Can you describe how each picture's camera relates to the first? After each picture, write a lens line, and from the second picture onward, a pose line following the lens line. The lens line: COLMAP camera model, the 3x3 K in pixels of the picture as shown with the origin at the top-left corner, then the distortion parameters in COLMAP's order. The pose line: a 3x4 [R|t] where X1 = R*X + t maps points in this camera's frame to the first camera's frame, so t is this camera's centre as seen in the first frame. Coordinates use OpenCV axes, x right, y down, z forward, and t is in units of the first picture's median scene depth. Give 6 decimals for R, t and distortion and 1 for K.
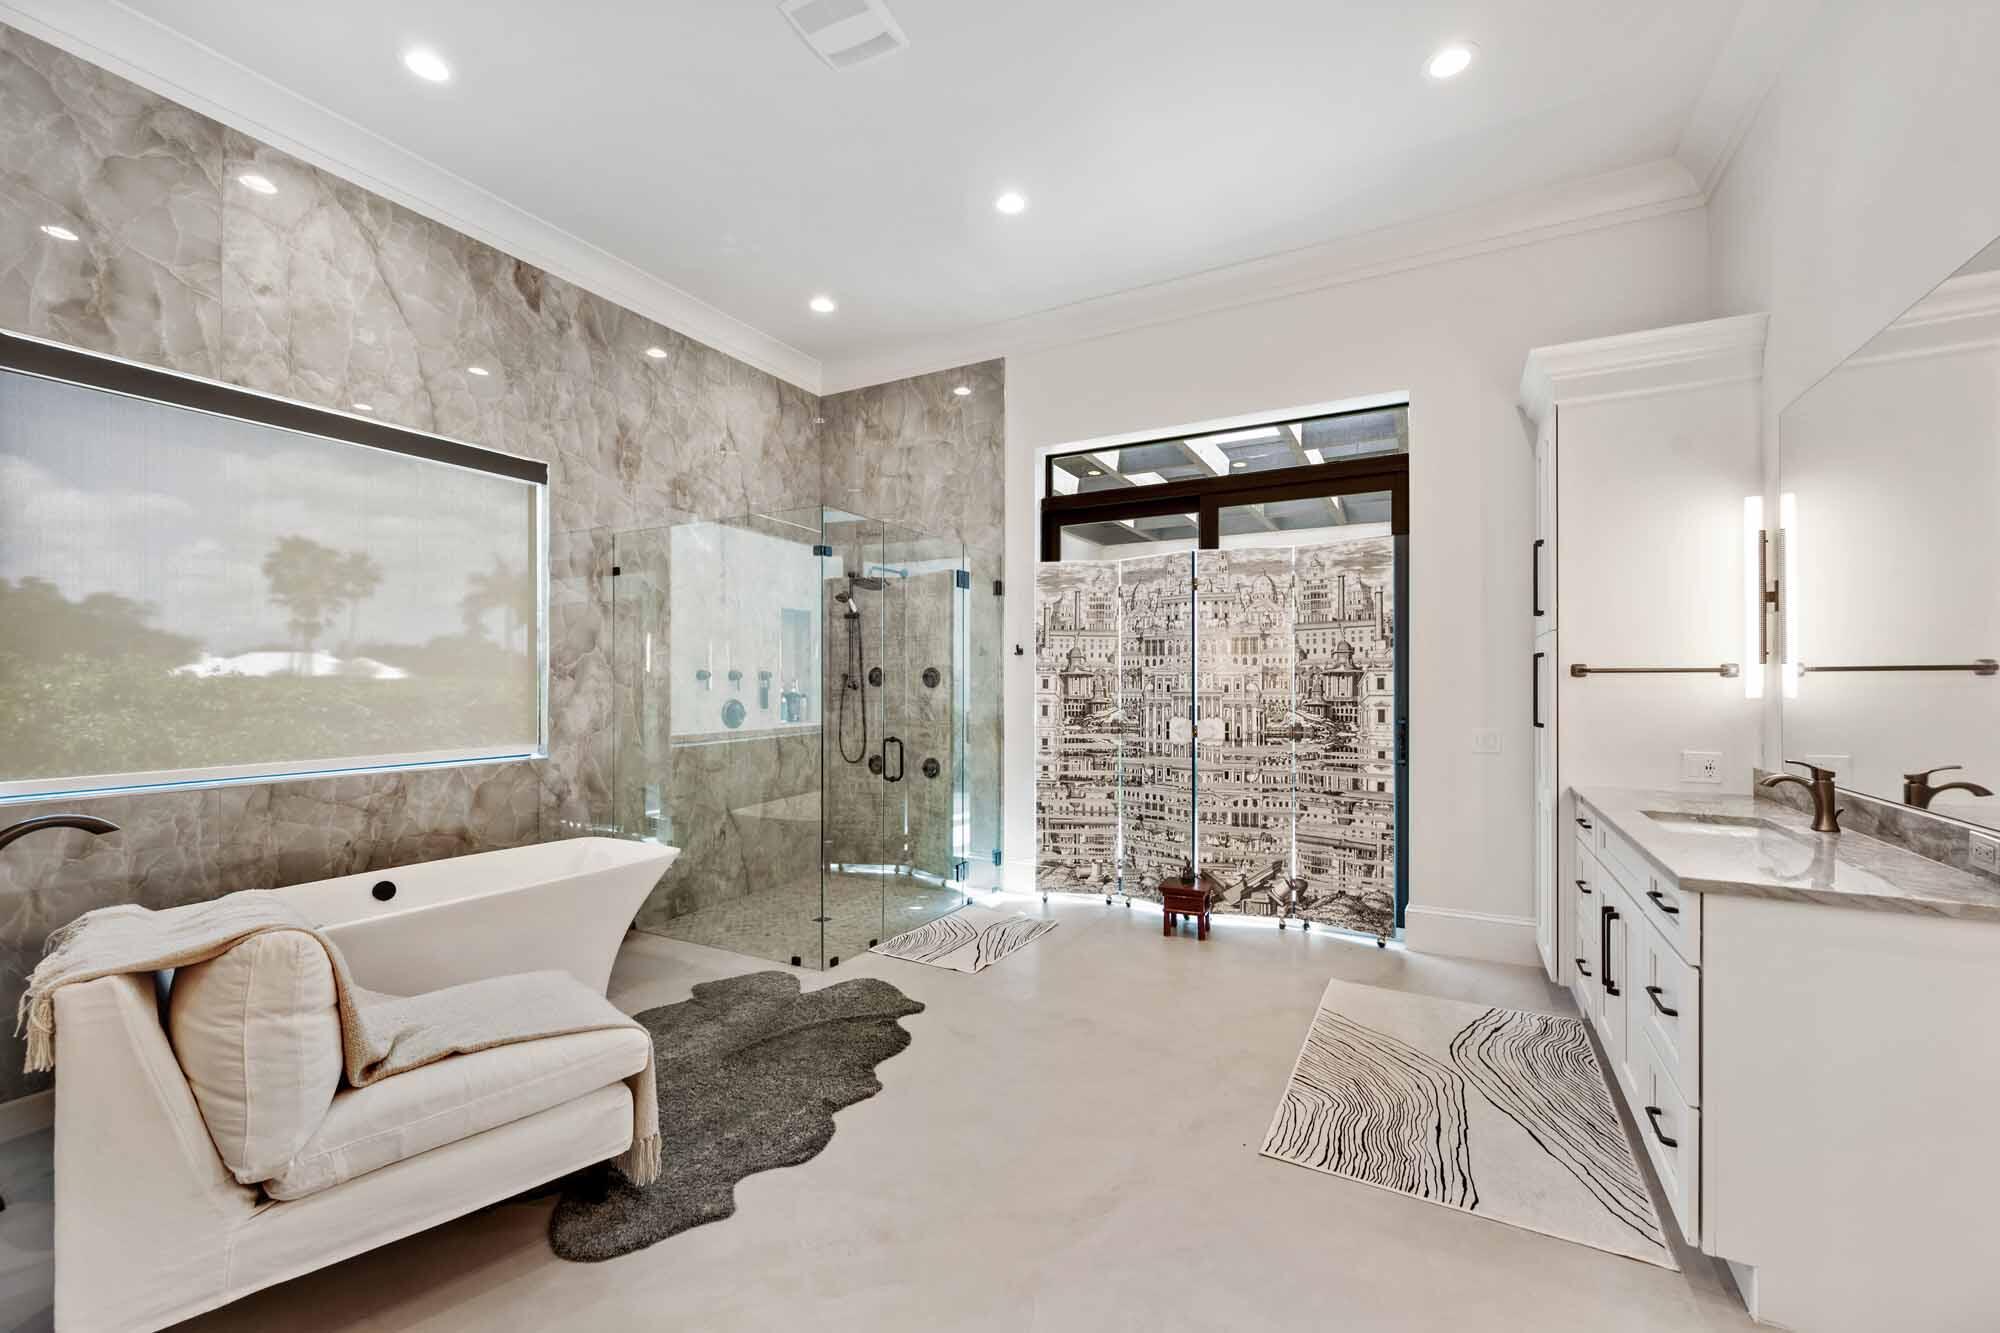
lens RADIAL K [[801.4, 0, 1002.3], [0, 801.4, 680.9], [0, 0, 1]] dist [-0.006085, 0.001052]
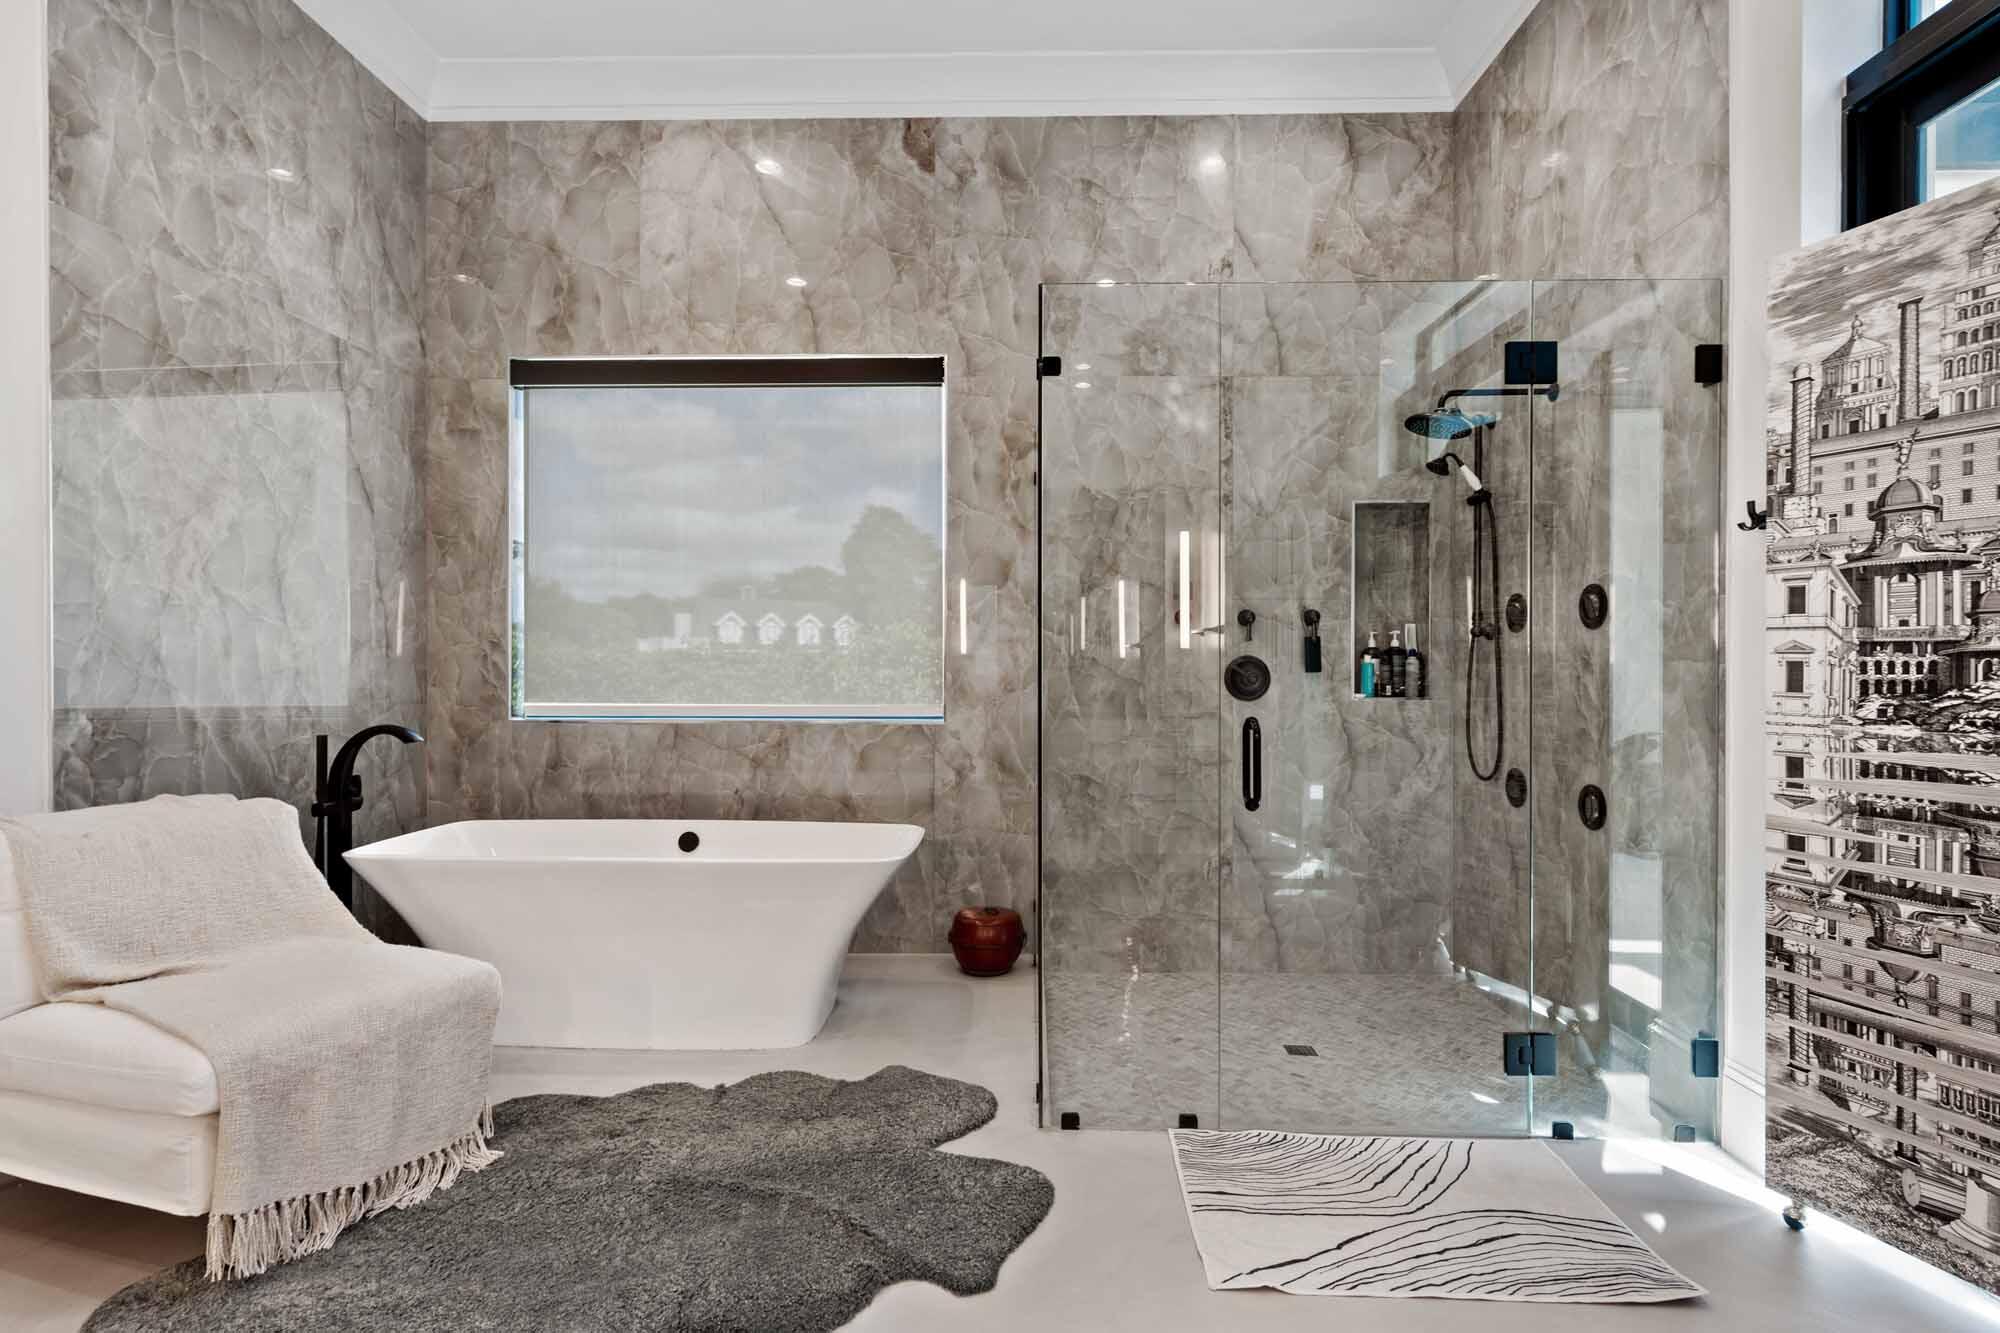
lens RADIAL K [[968.1, 0, 1010.3], [0, 968.1, 666.0], [0, 0, 1]] dist [0.000175, 0.001111]
pose [[0.461663, 0.001239, -0.887055, 0.300157], [-0.000525, 0.999999, 0.001123, 0.035645], [0.887055, -0.000053, 0.461663, 0.563558]]
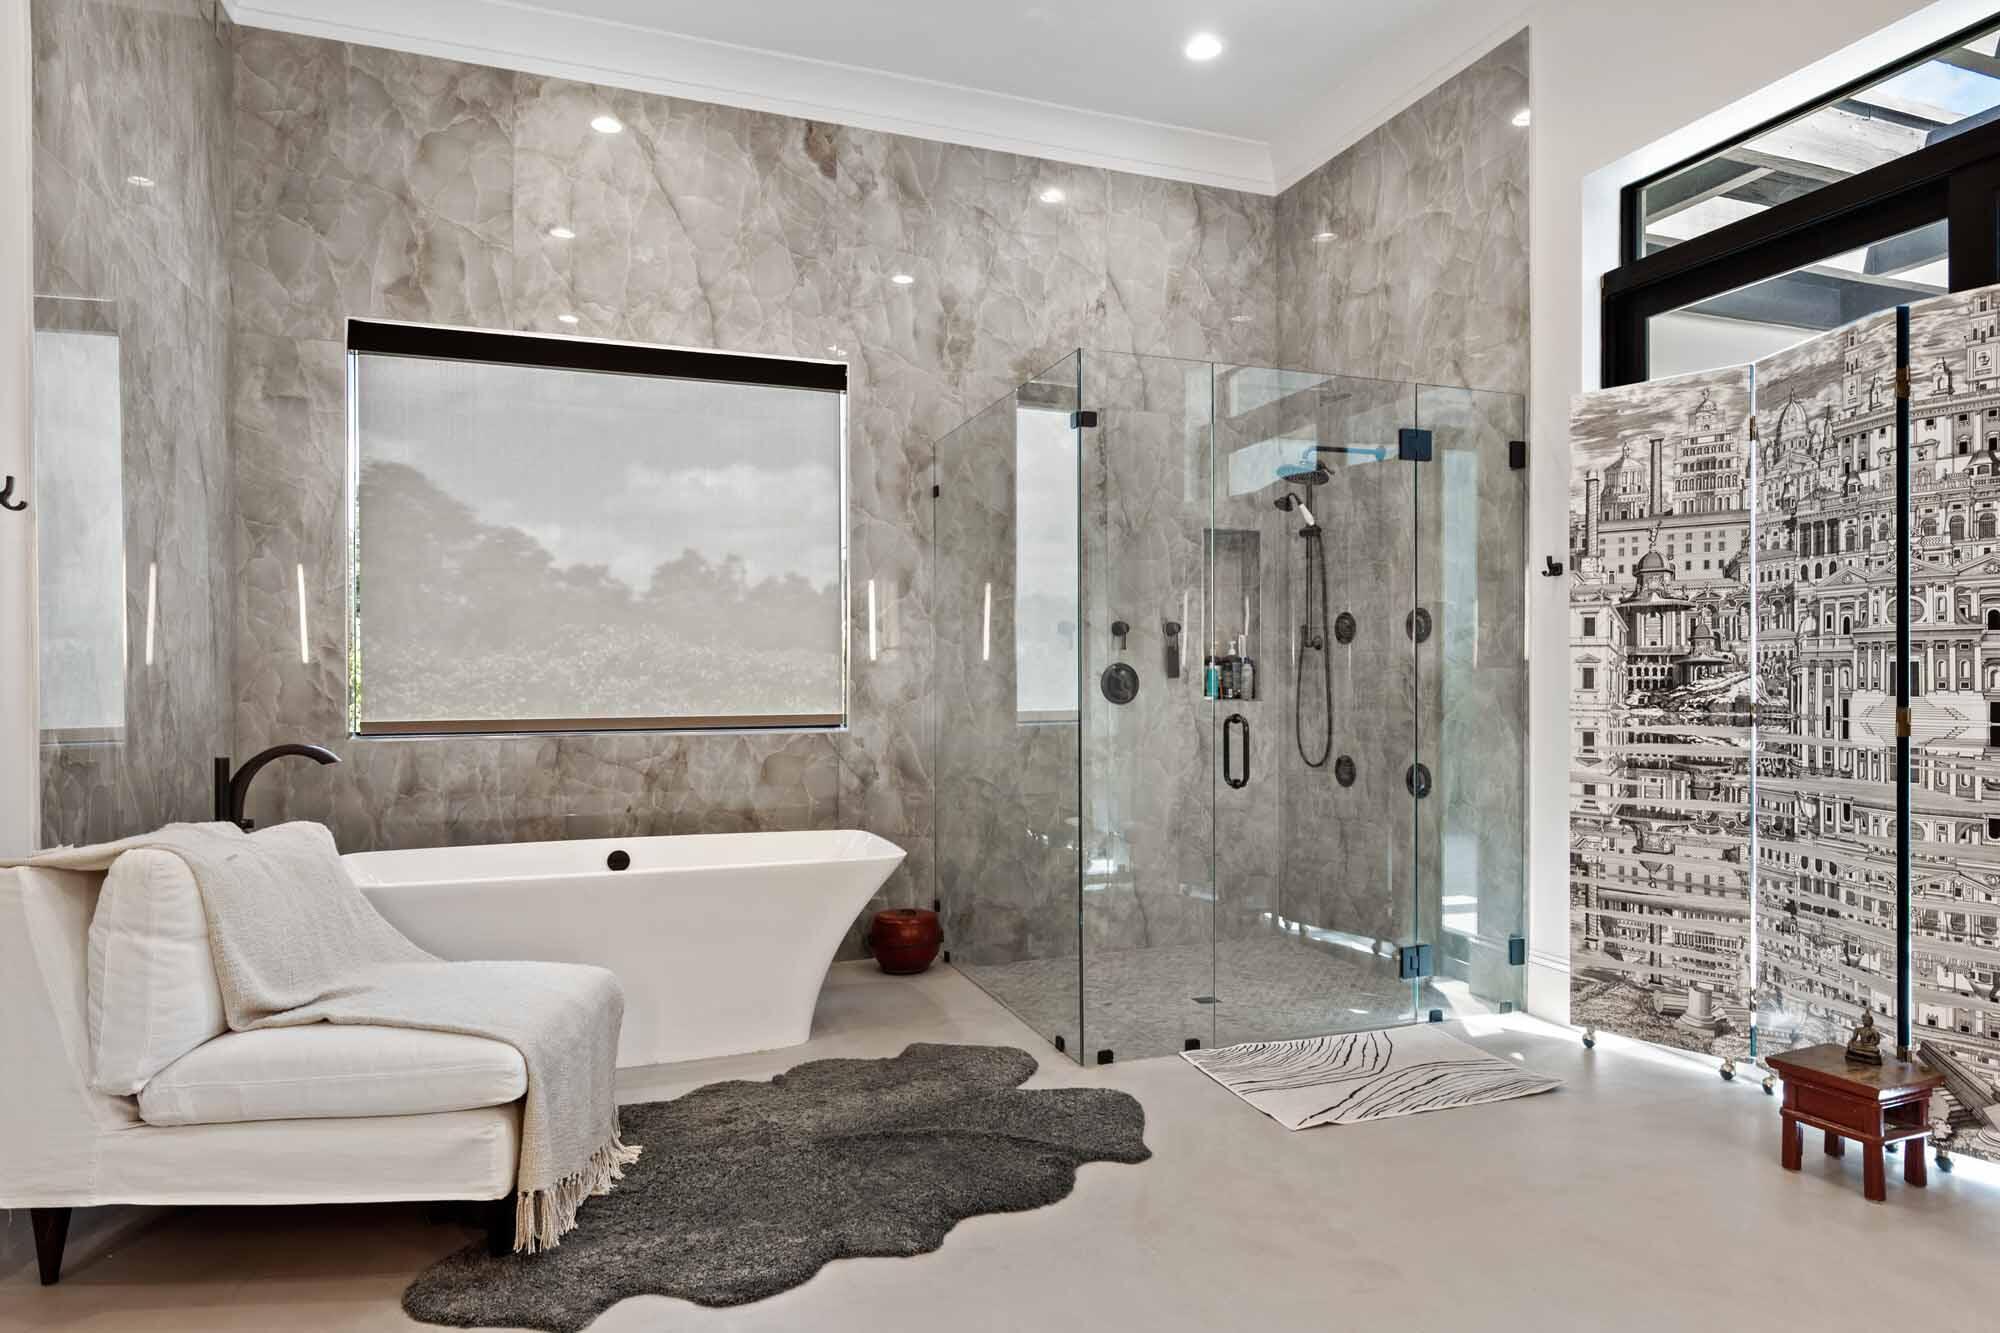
lens RADIAL K [[1141.9, 0, 1010.4], [0, 1141.9, 674.8], [0, 0, 1]] dist [-0.002229, 0.000497]
pose [[0.756454, -0.000140, -0.654047, 0.282920], [0.003510, 0.999986, 0.003845, 0.034038], [0.654037, -0.005205, 0.756444, 0.219821]]
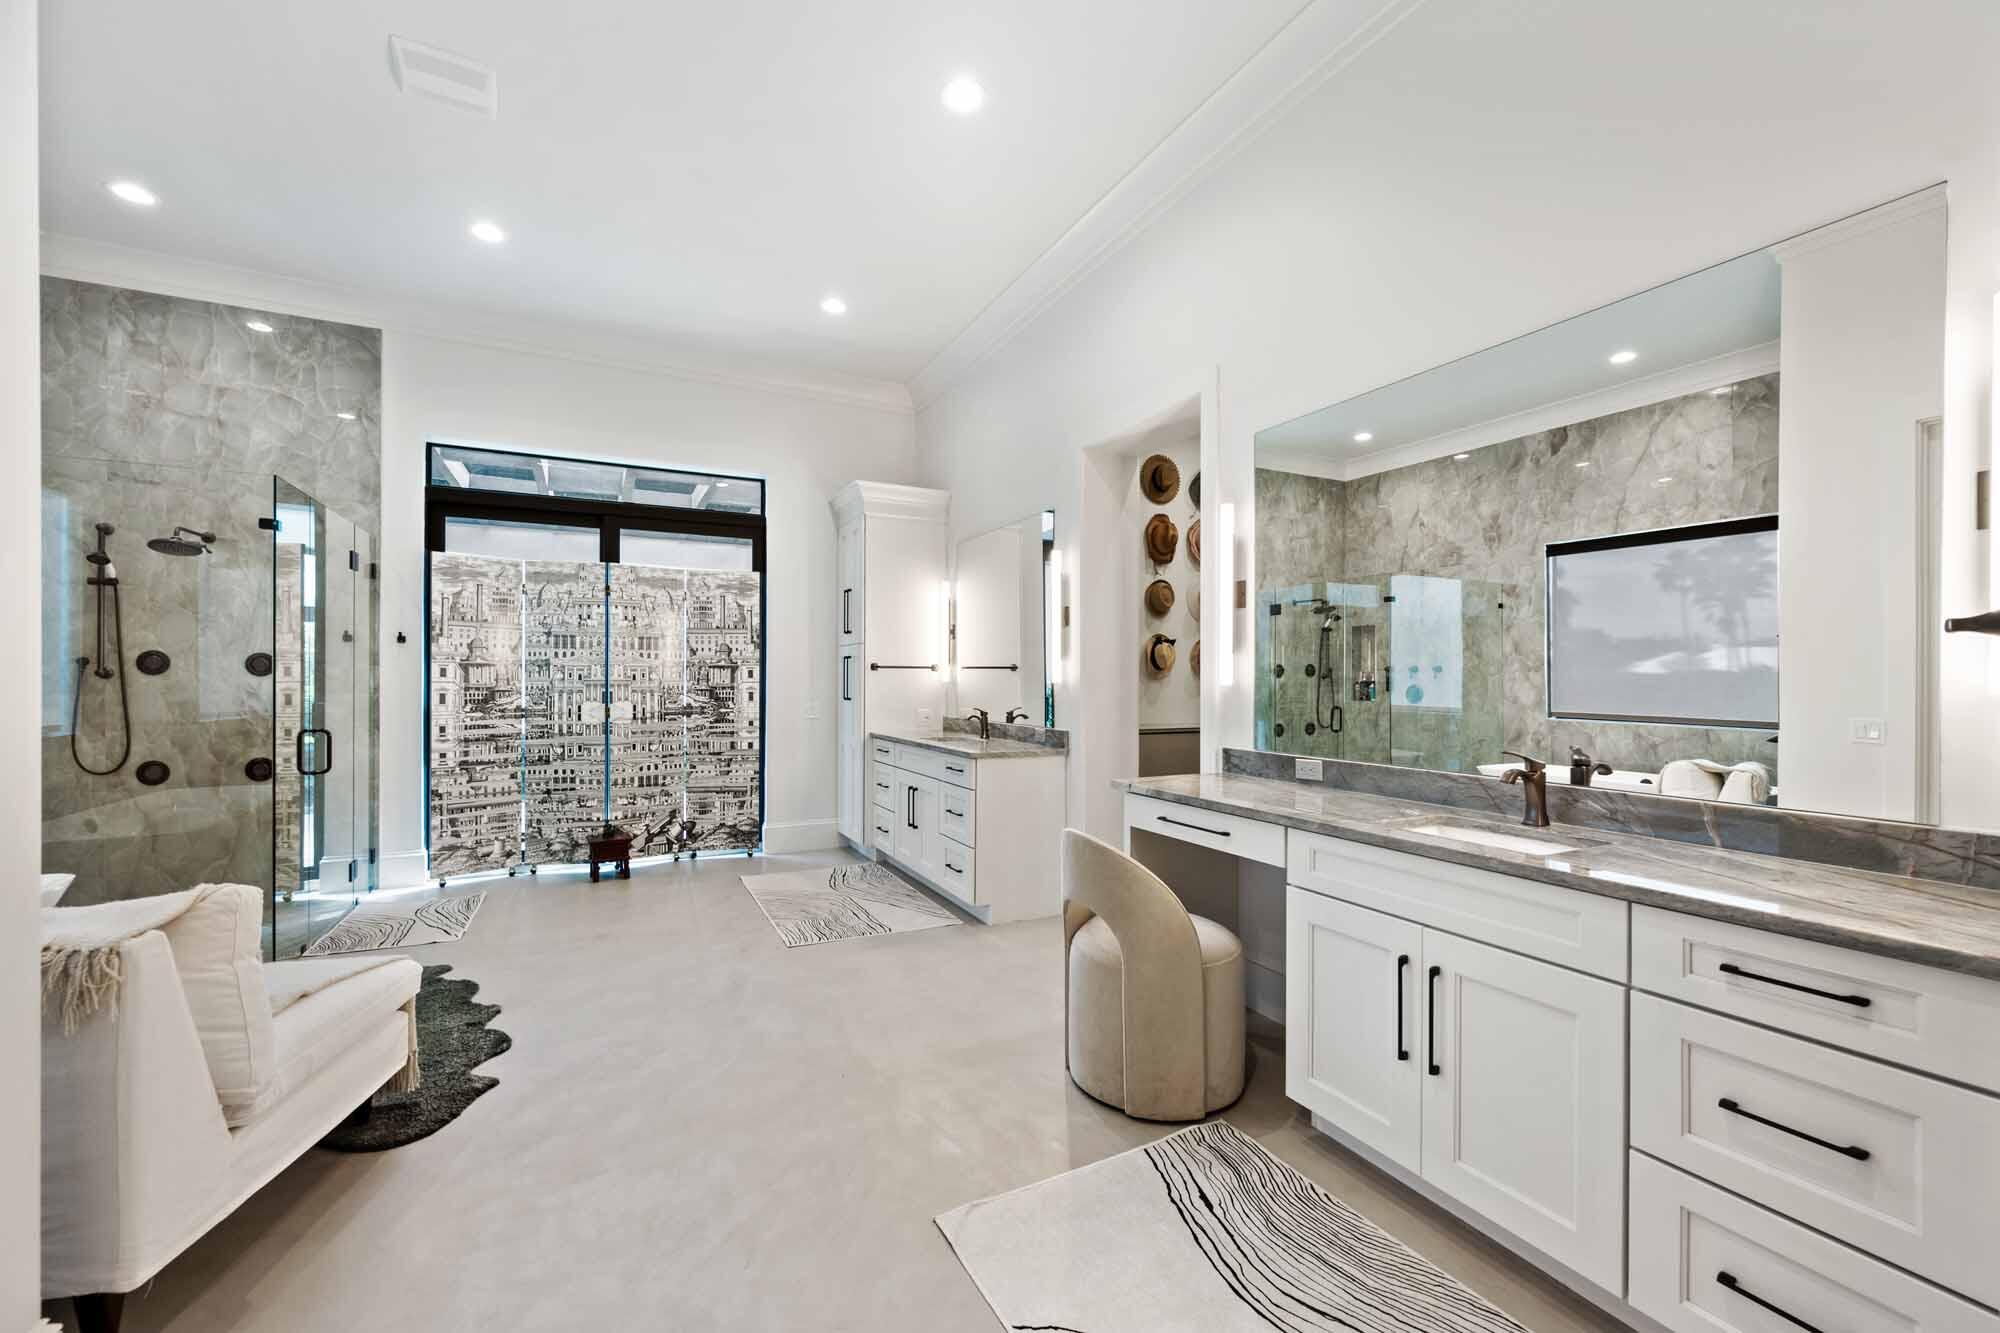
lens RADIAL K [[801.4, 0, 1000.4], [0, 801.4, 679.2], [0, 0, 1]] dist [-0.006085, 0.001052]
pose [[0.567945, 0.001051, 0.823066, -0.422789], [-0.005289, 0.999983, 0.002373, 0.006768], [-0.823050, -0.005700, 0.567941, -0.173916]]
